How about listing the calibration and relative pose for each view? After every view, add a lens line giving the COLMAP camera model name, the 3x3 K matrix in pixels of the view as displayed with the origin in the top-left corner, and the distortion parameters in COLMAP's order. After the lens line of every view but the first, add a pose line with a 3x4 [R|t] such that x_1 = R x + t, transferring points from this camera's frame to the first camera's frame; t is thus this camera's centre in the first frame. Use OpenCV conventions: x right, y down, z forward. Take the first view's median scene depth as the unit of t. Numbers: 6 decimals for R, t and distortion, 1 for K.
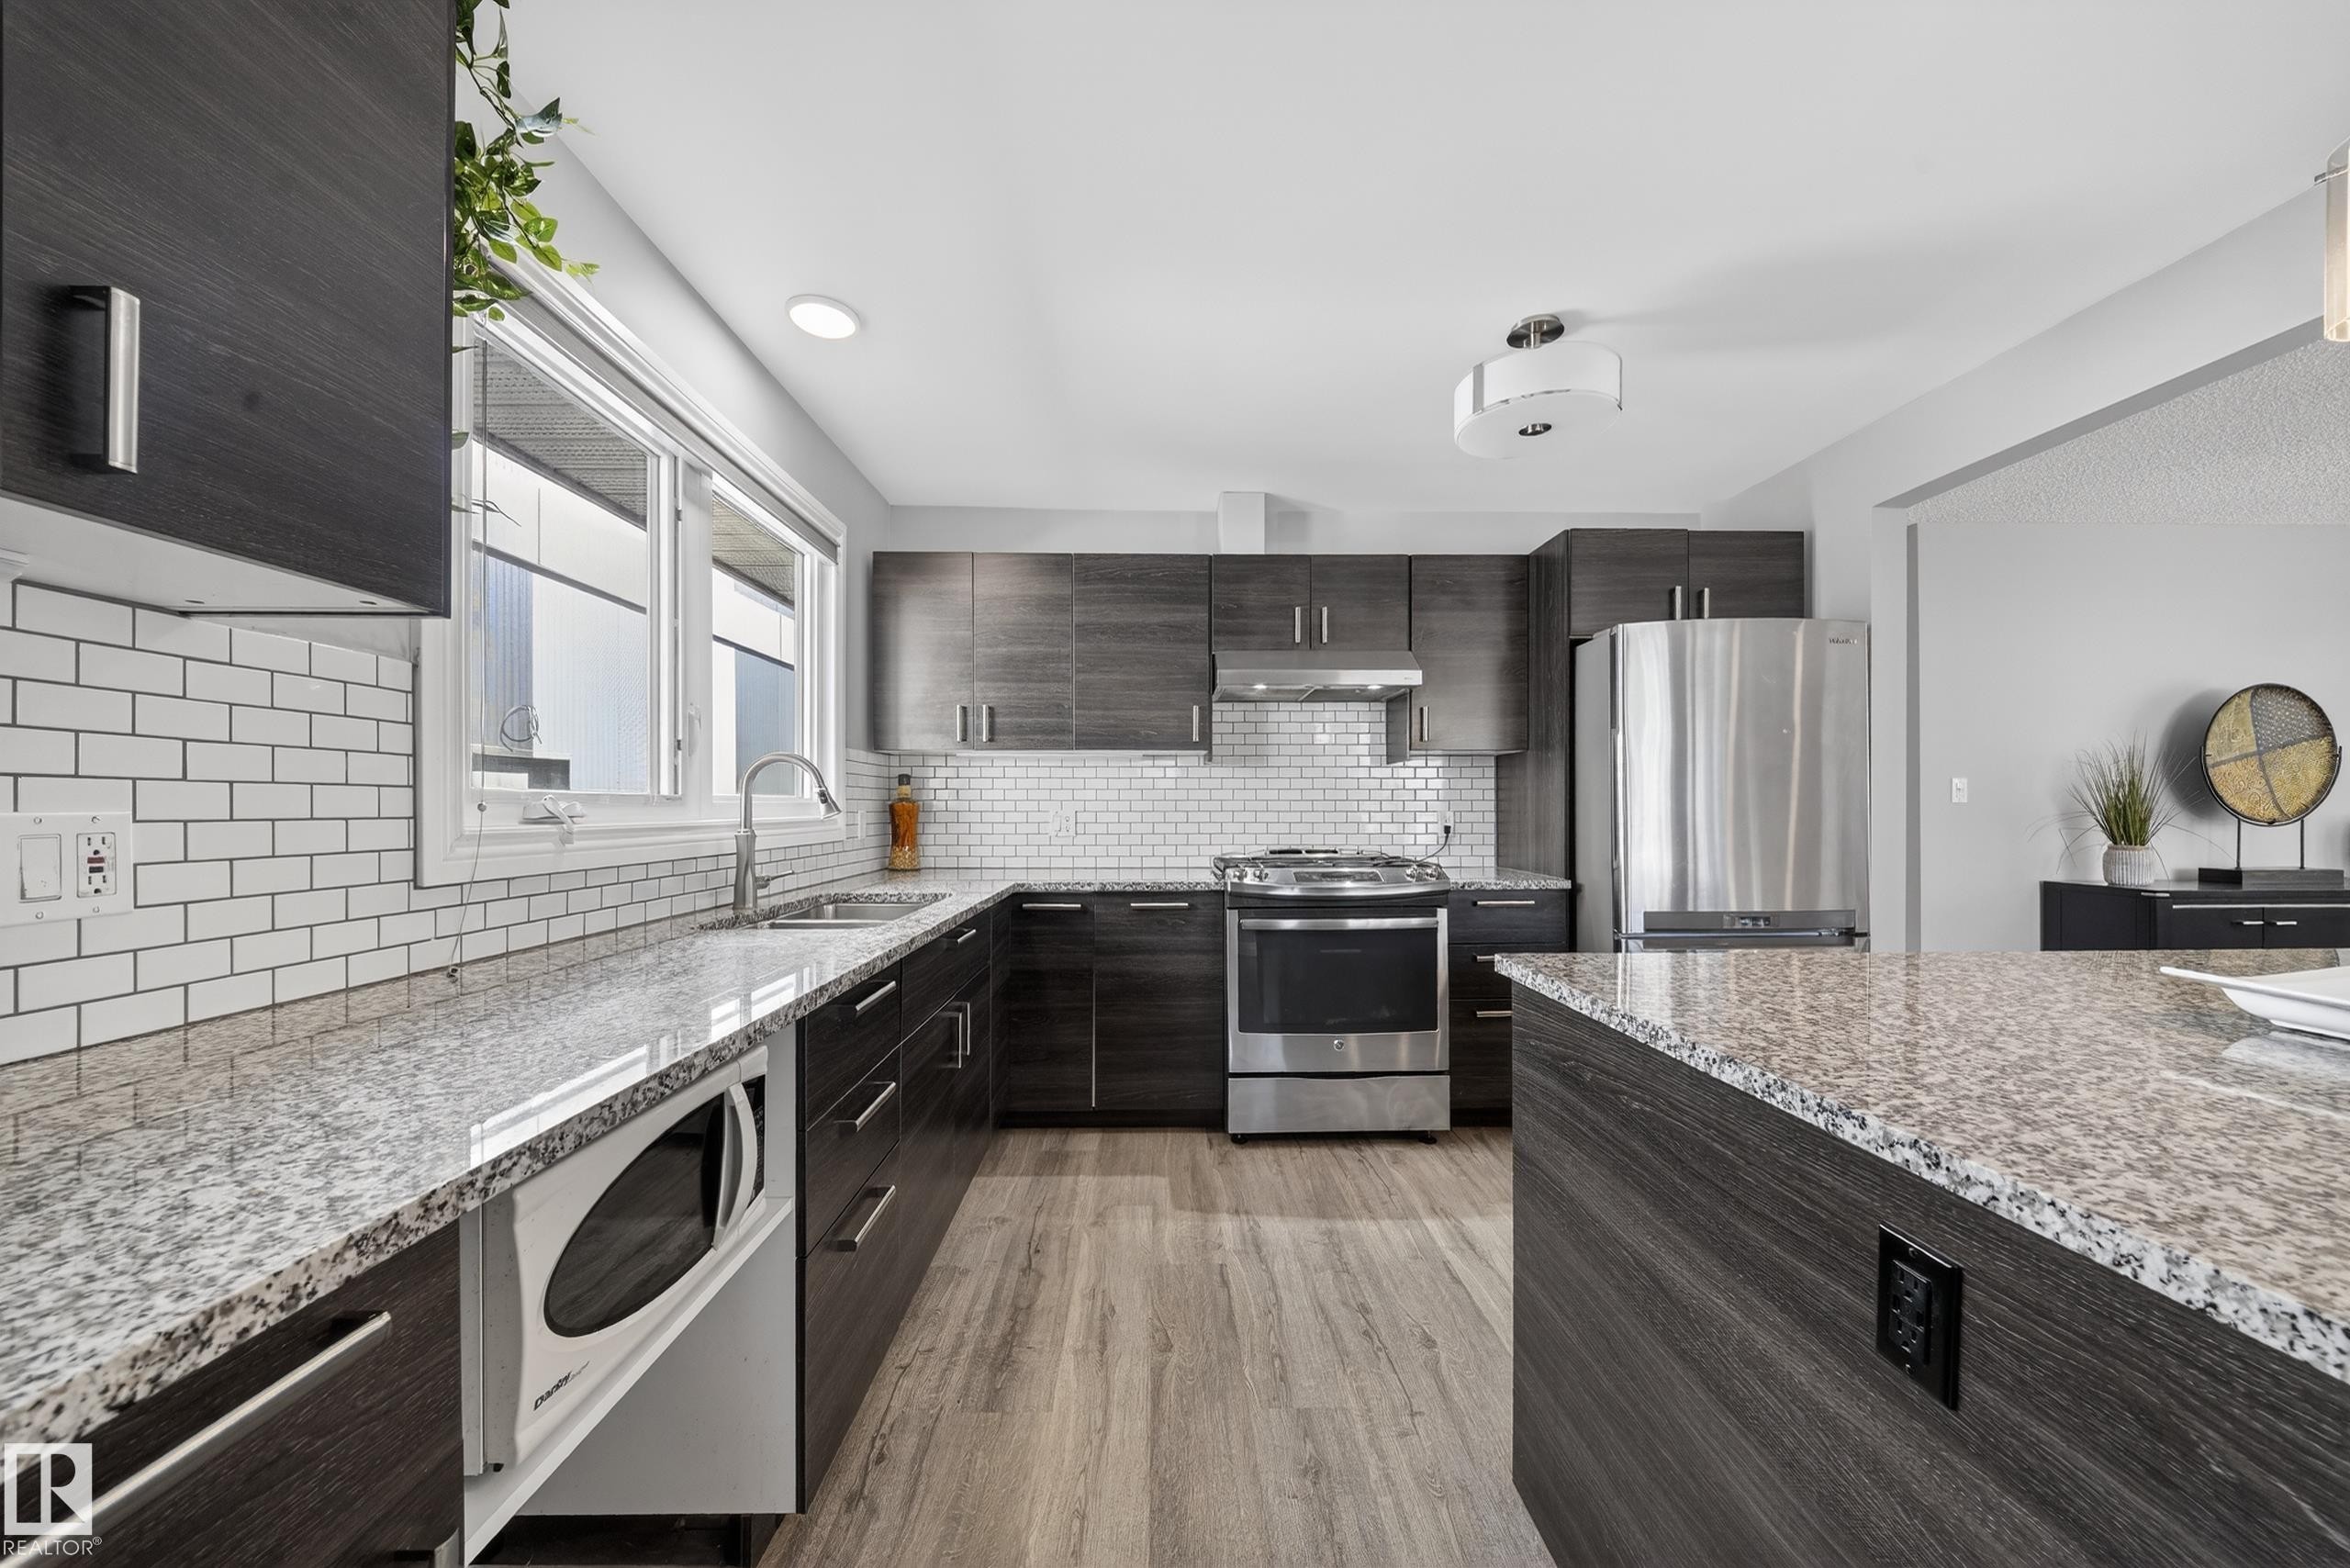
lens RADIAL K [[834.7, 0, 1184.9], [0, 834.7, 809.3], [0, 0, 1]] dist [-0.003135, -0.000418]
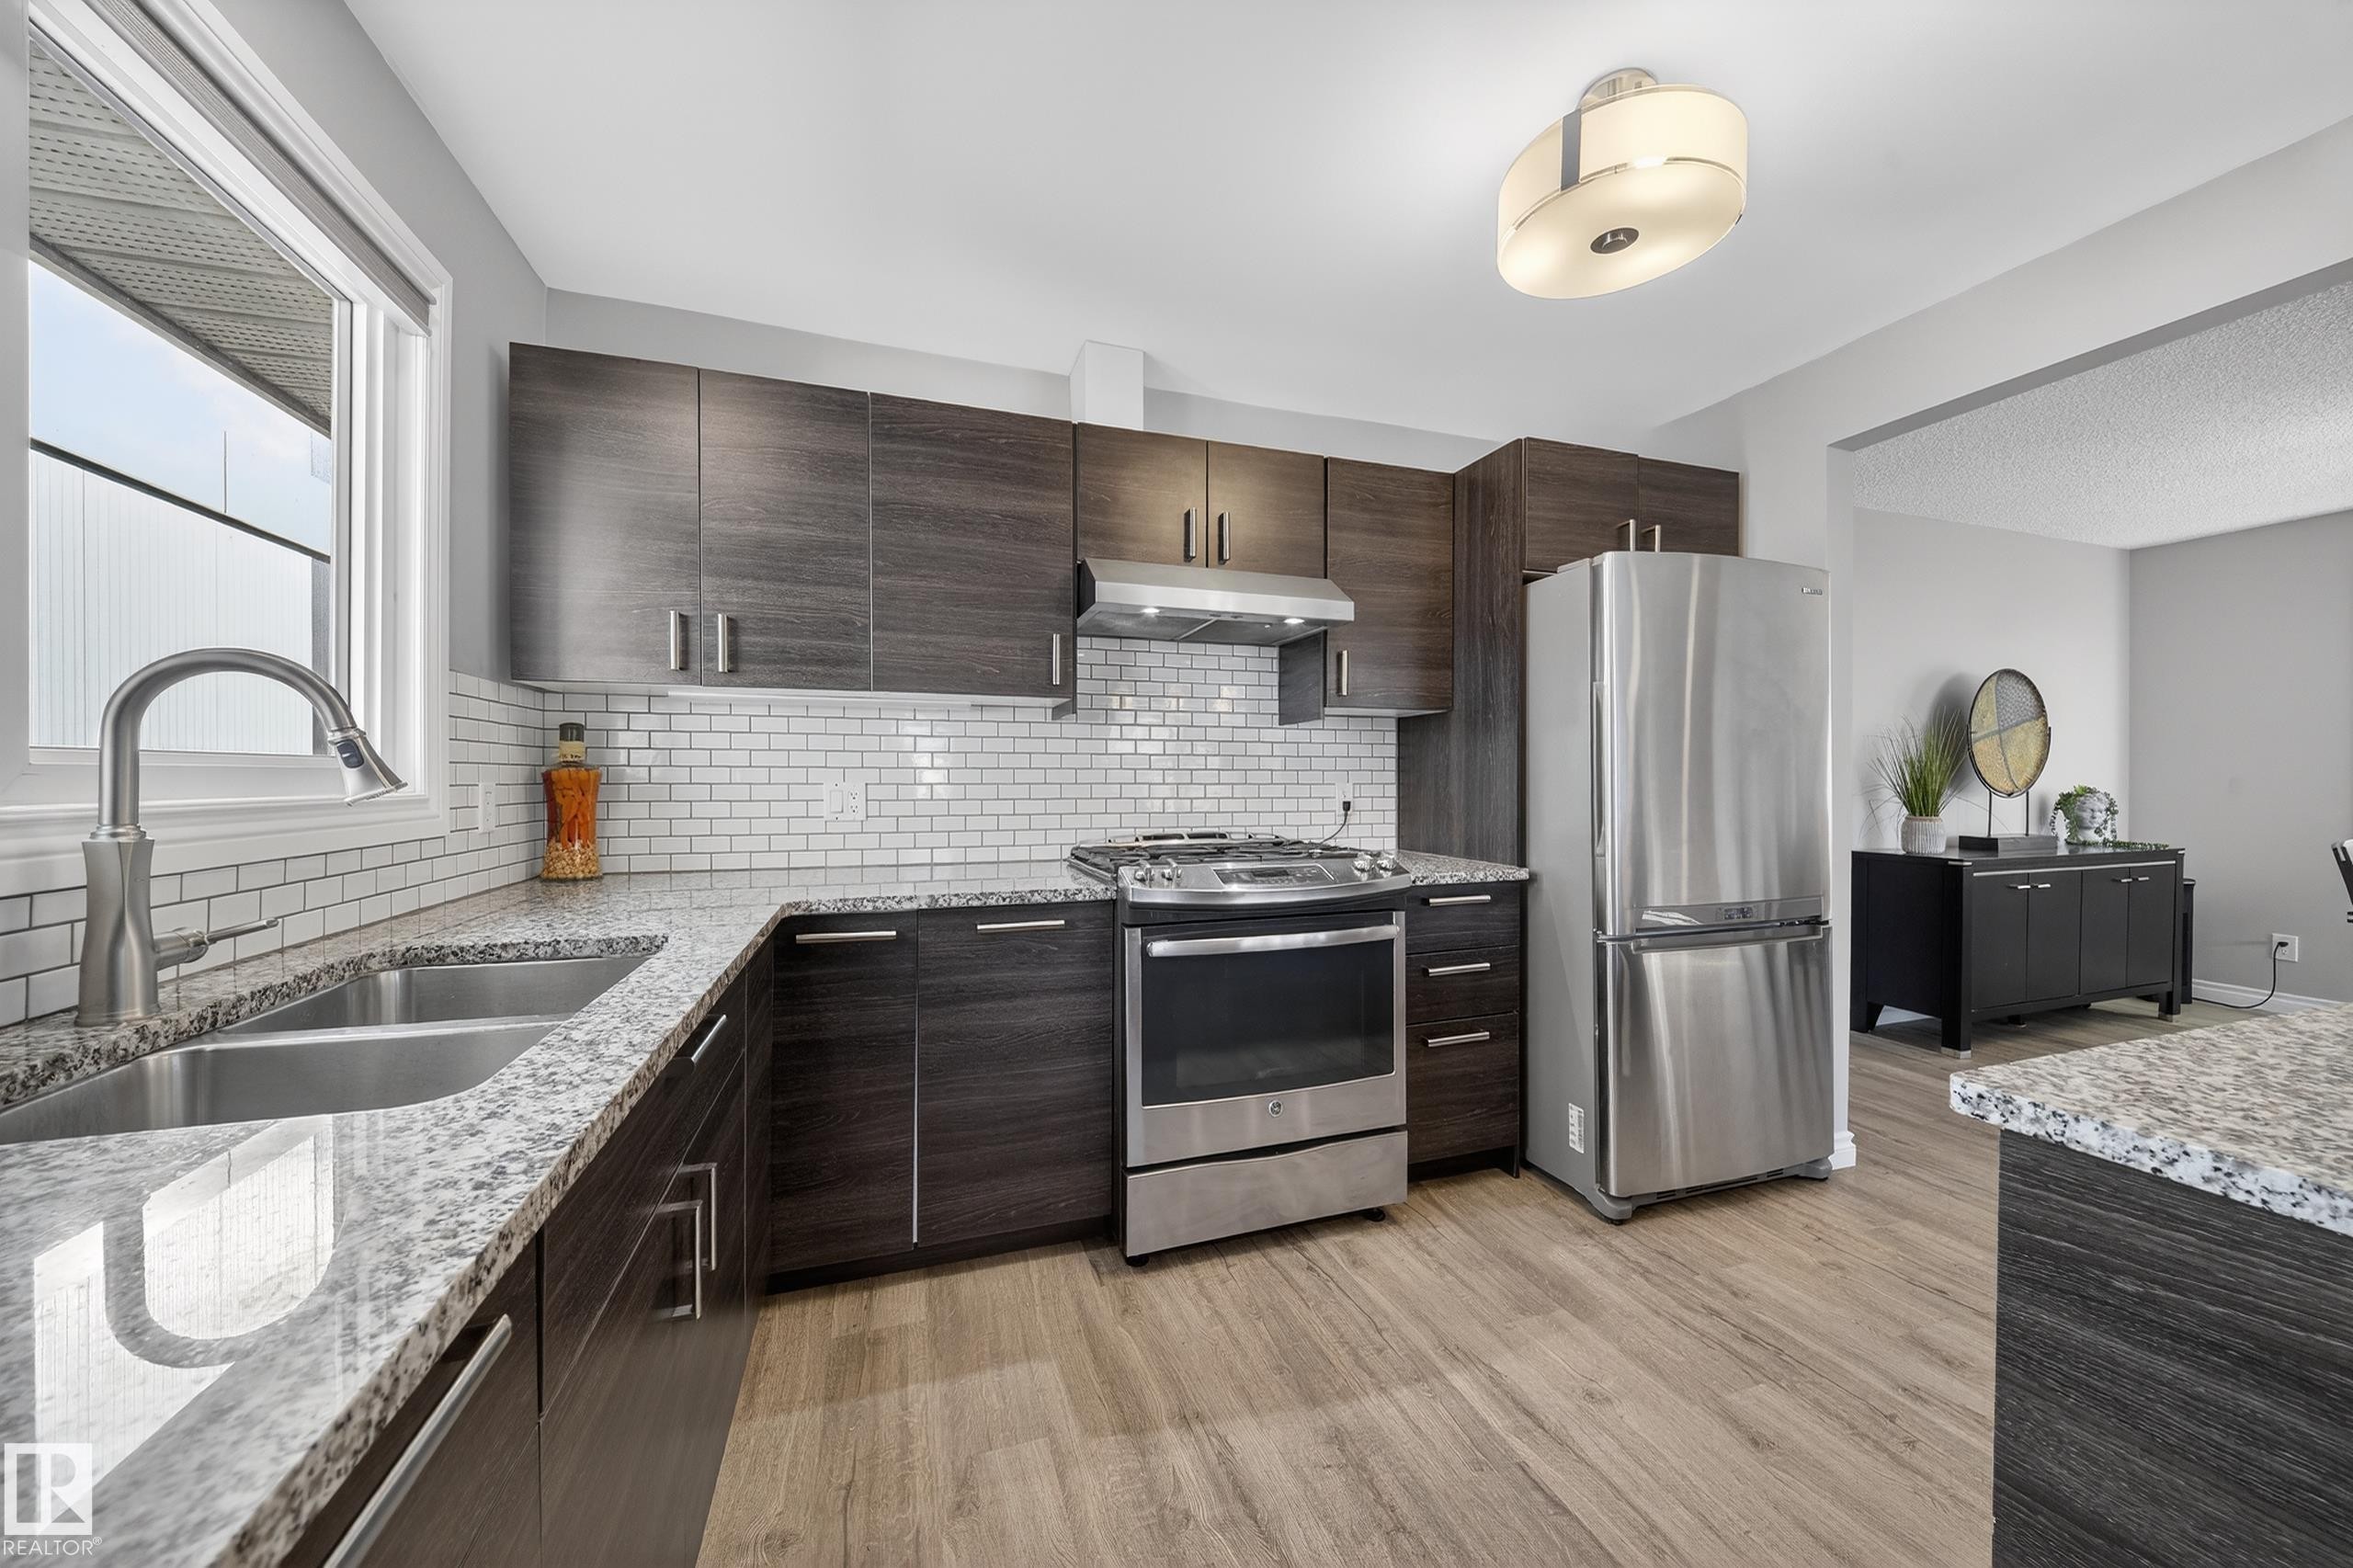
lens RADIAL K [[825.6, 0, 1176.5], [0, 825.6, 784.0], [0, 0, 1]] dist [0.000159, -0.000303]
pose [[0.955208, 0.000271, 0.295935, -0.101282], [-0.001719, 0.999988, 0.004635, -0.000927], [-0.295931, -0.004936, 0.955197, 0.320546]]
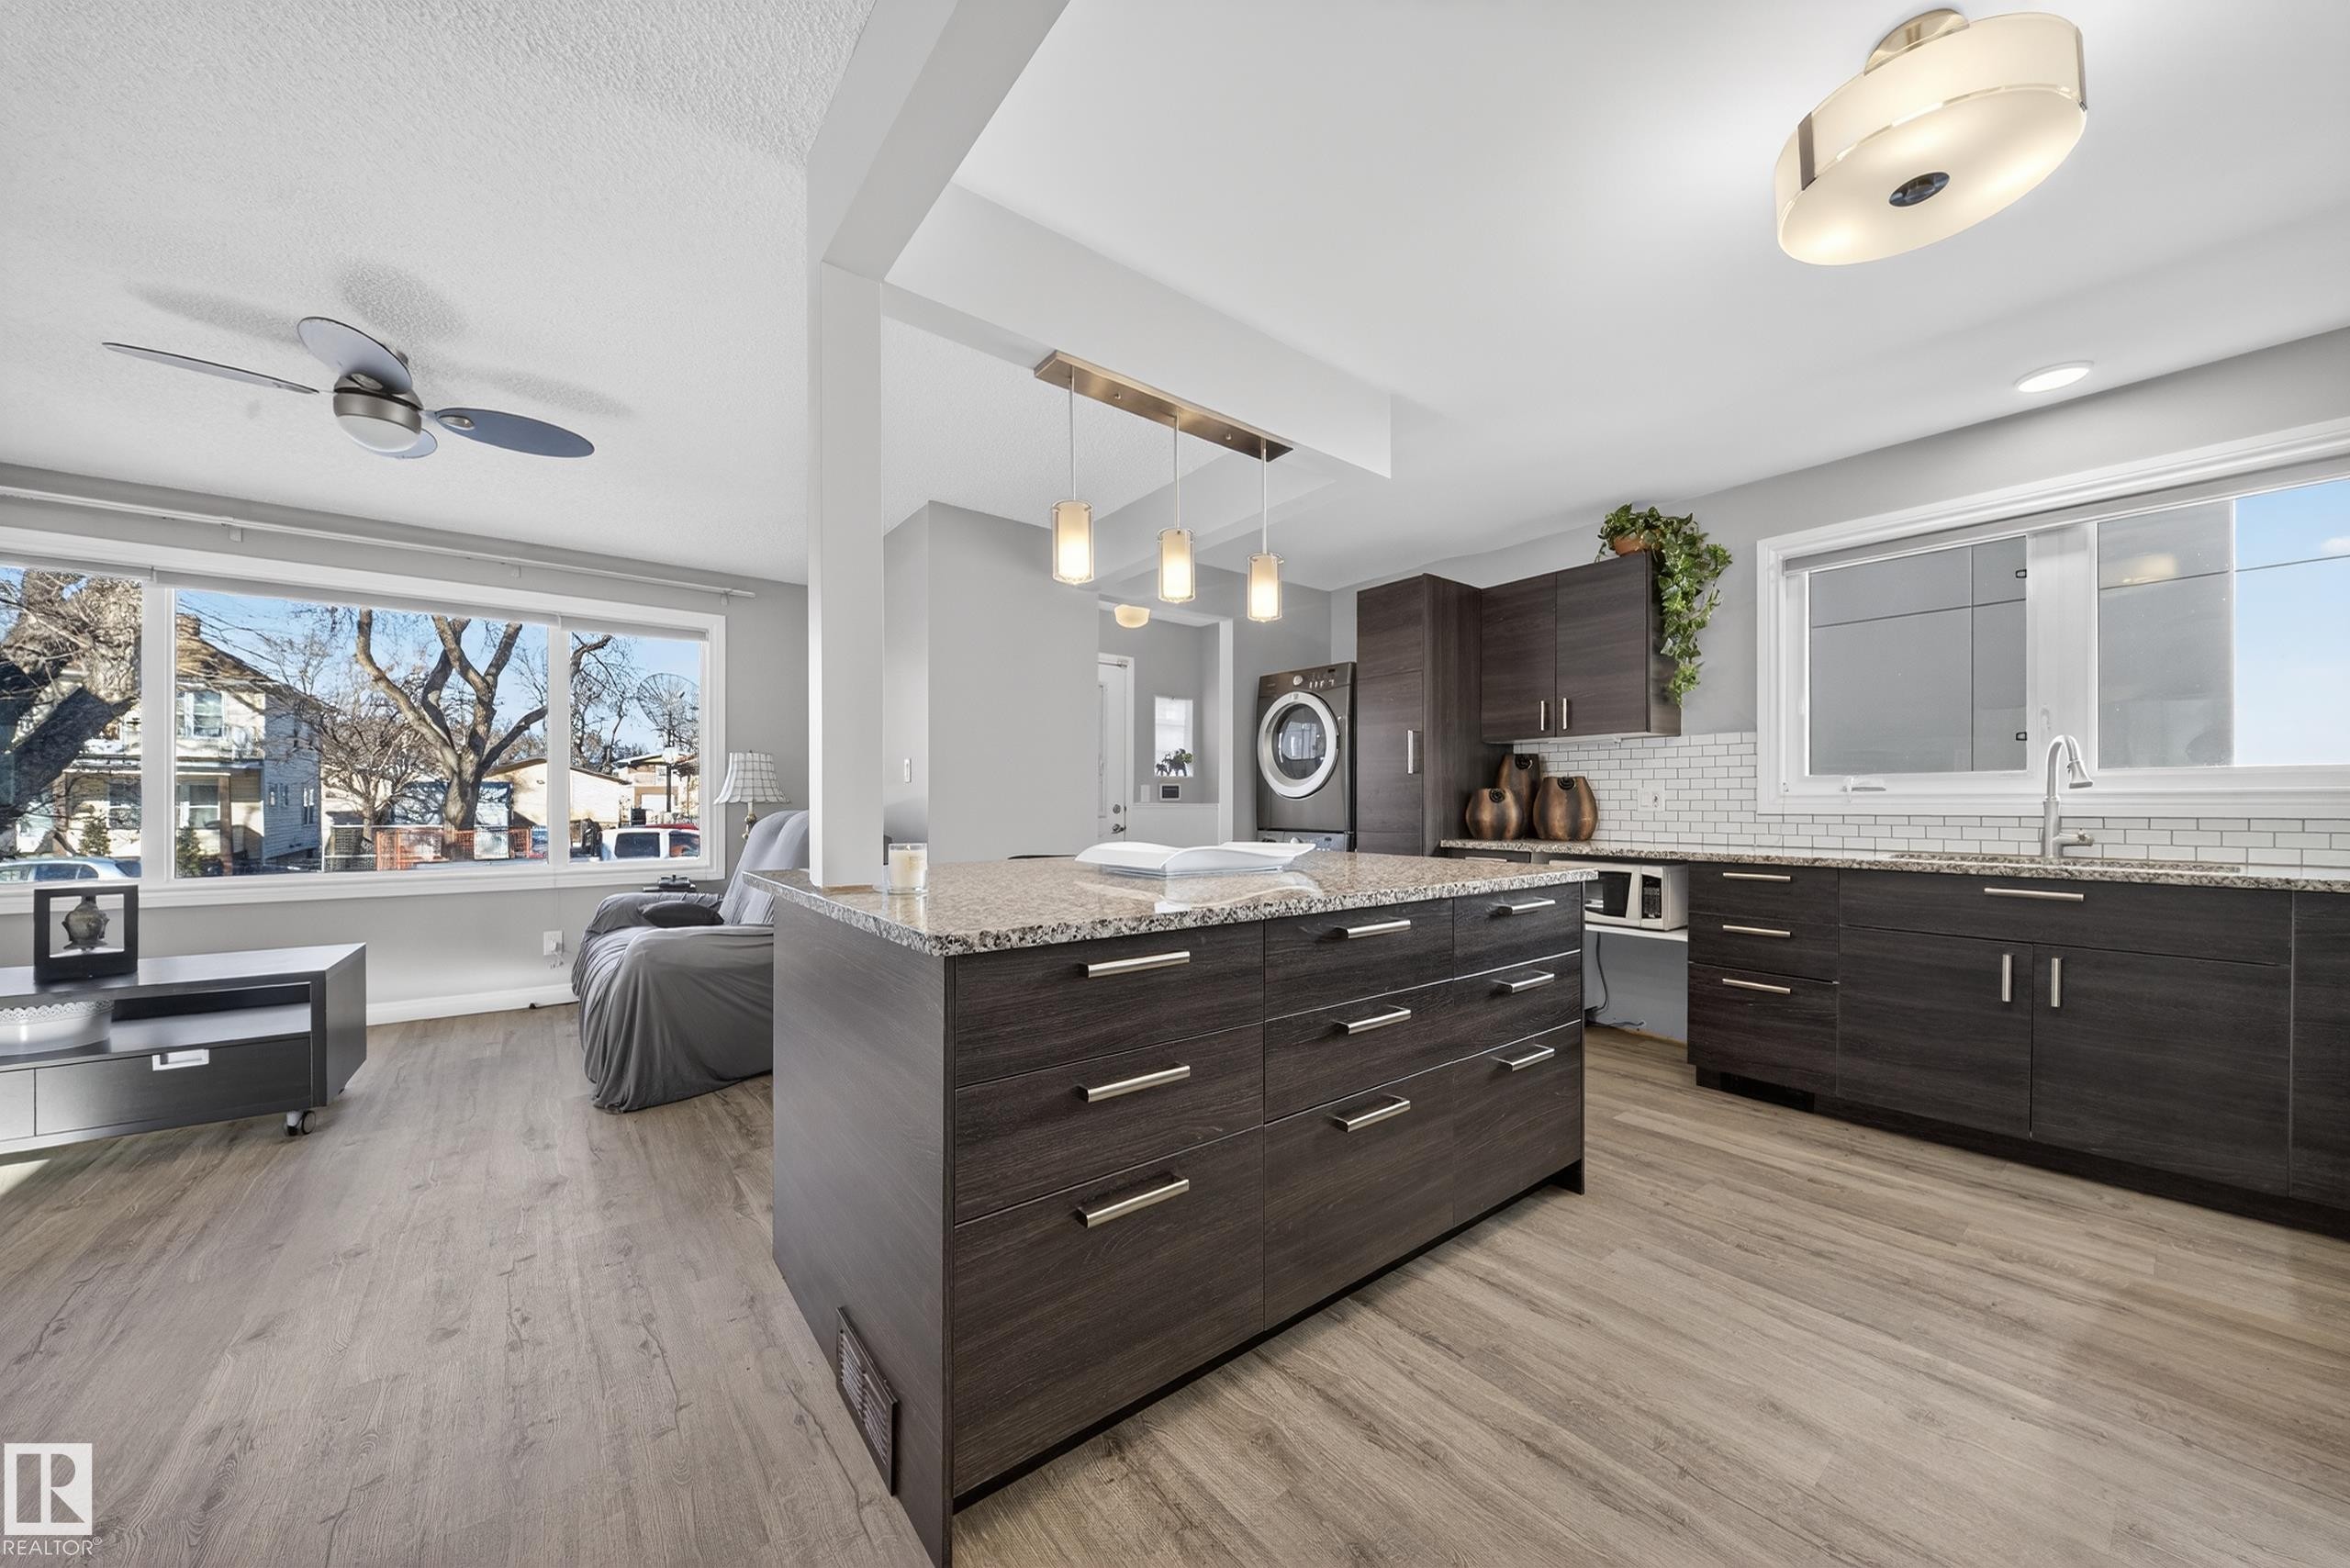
lens RADIAL K [[823.6, 0, 1164.6], [0, 823.6, 803.0], [0, 0, 1]] dist [-0.006822, -0.000438]
pose [[-0.809498, 0.000285, -0.587122, 0.934407], [-0.002158, 0.999992, 0.003462, 0.021957], [0.587119, 0.004069, -0.809491, 0.853418]]
